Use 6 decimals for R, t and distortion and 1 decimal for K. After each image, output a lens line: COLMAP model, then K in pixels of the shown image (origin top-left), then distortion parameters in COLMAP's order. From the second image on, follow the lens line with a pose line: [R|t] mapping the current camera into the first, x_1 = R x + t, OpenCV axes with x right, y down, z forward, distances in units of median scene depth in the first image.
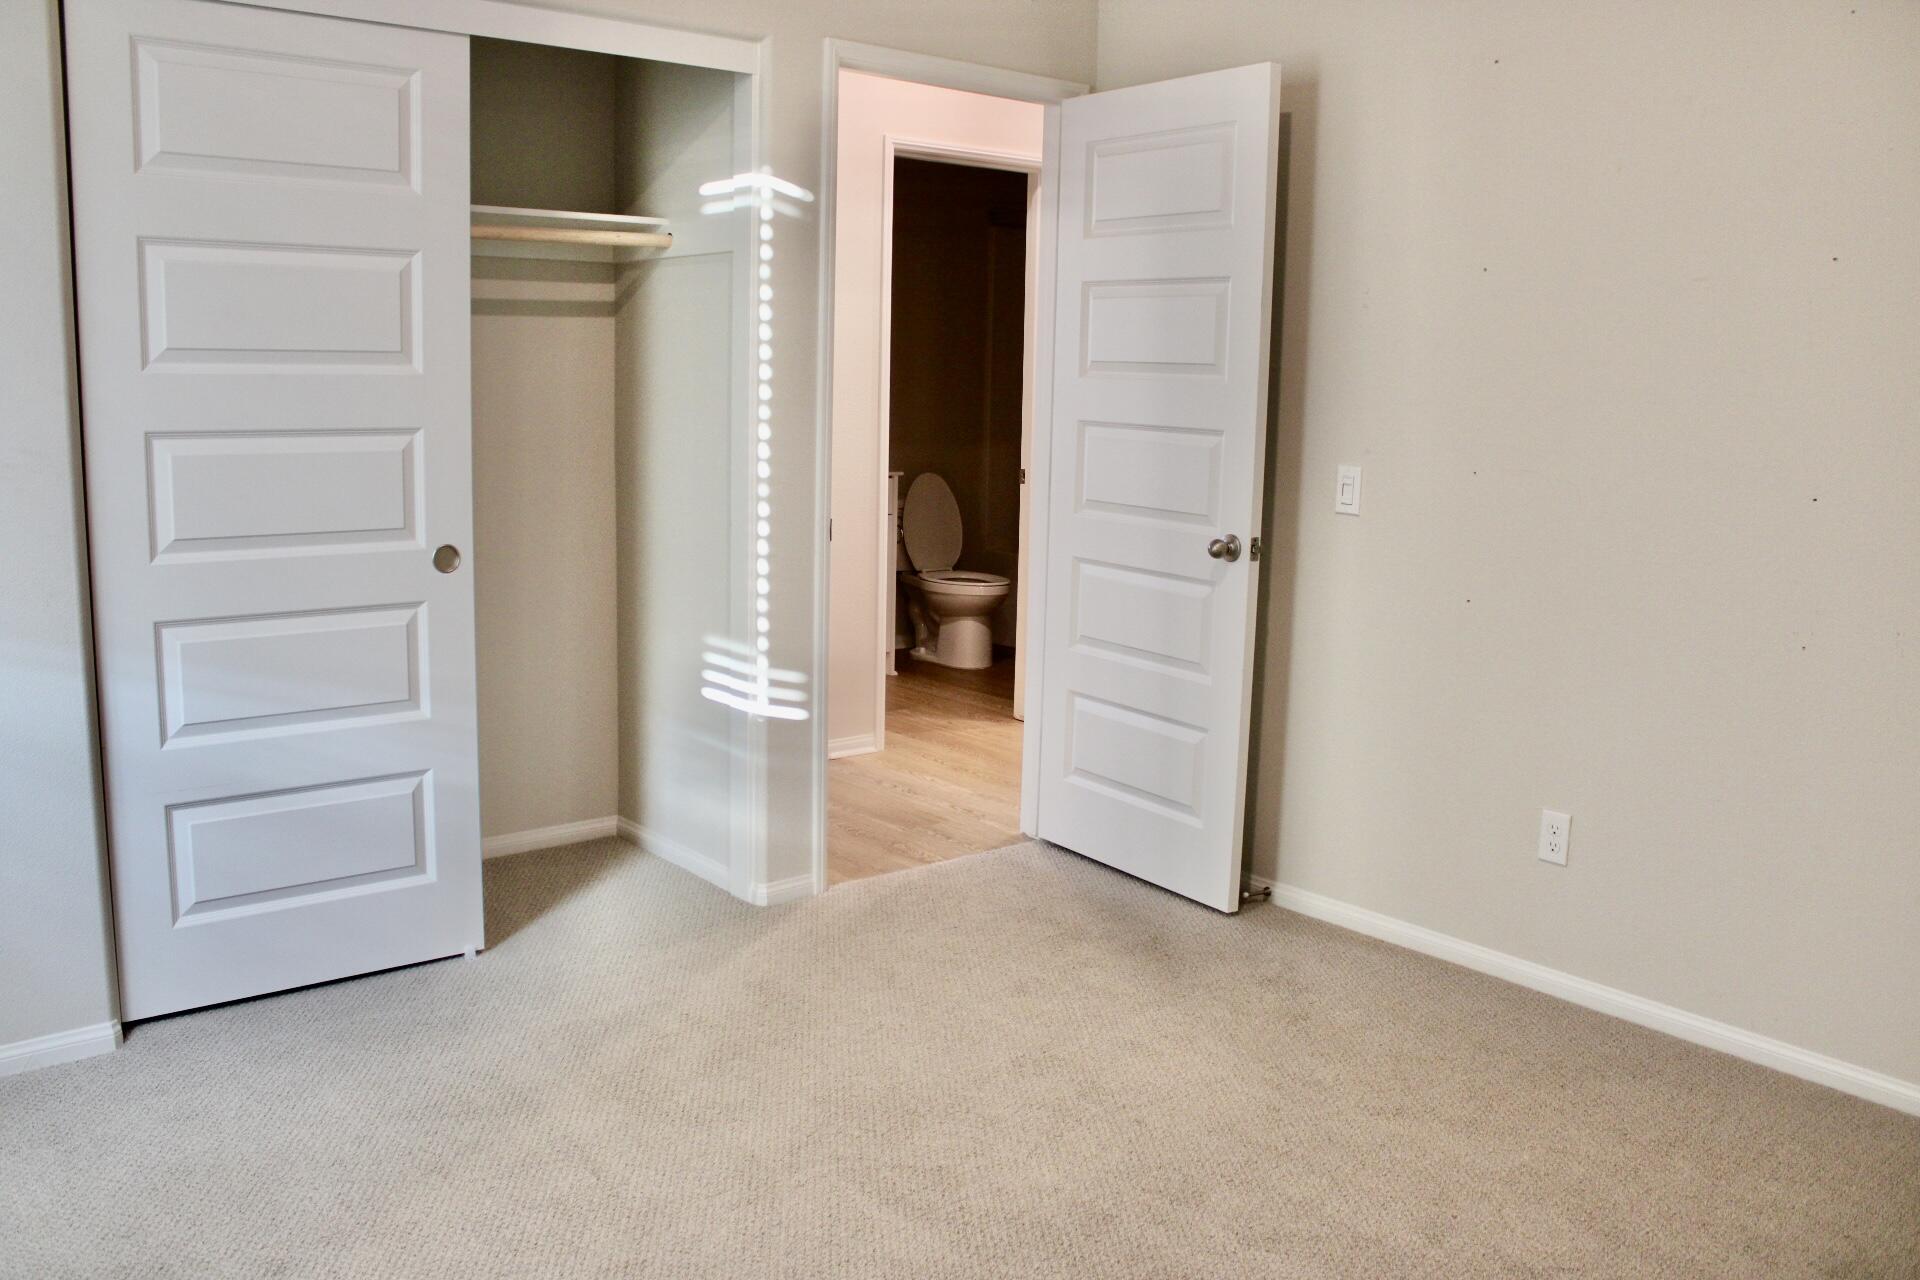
lens RADIAL K [[1623.7, 0, 960.0], [0, 1623.7, 640.0], [0, 0, 1]] dist [-0.183669, 0.175395]
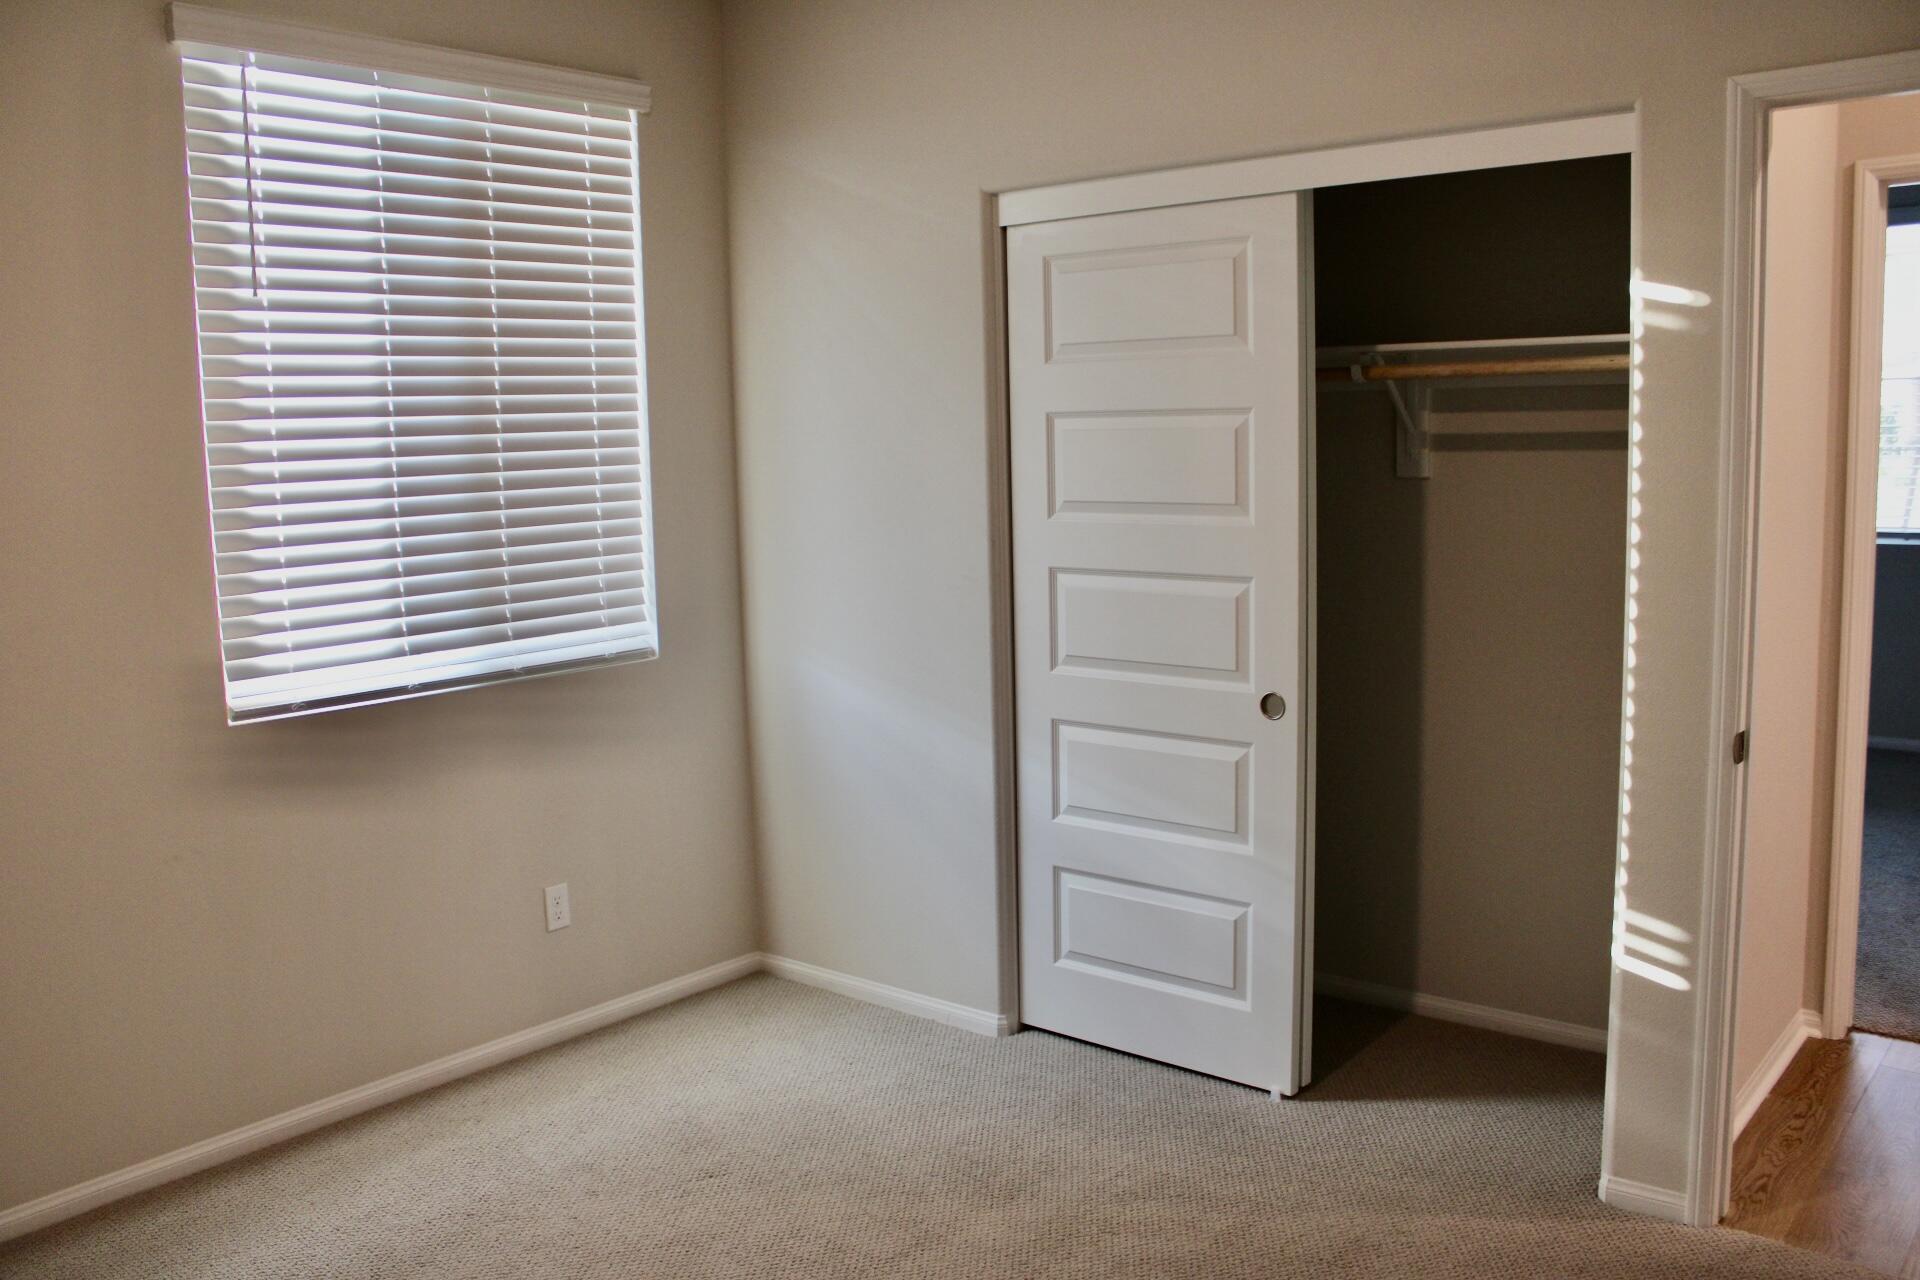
lens RADIAL K [[1623.7, 0, 960.0], [0, 1623.7, 640.0], [0, 0, 1]] dist [-0.183669, 0.175395]
pose [[0.154577, 0.101693, -0.982733, 0.663572], [-0.135651, 0.987453, 0.080844, -0.150926], [0.978624, 0.120812, 0.166432, 0.636782]]
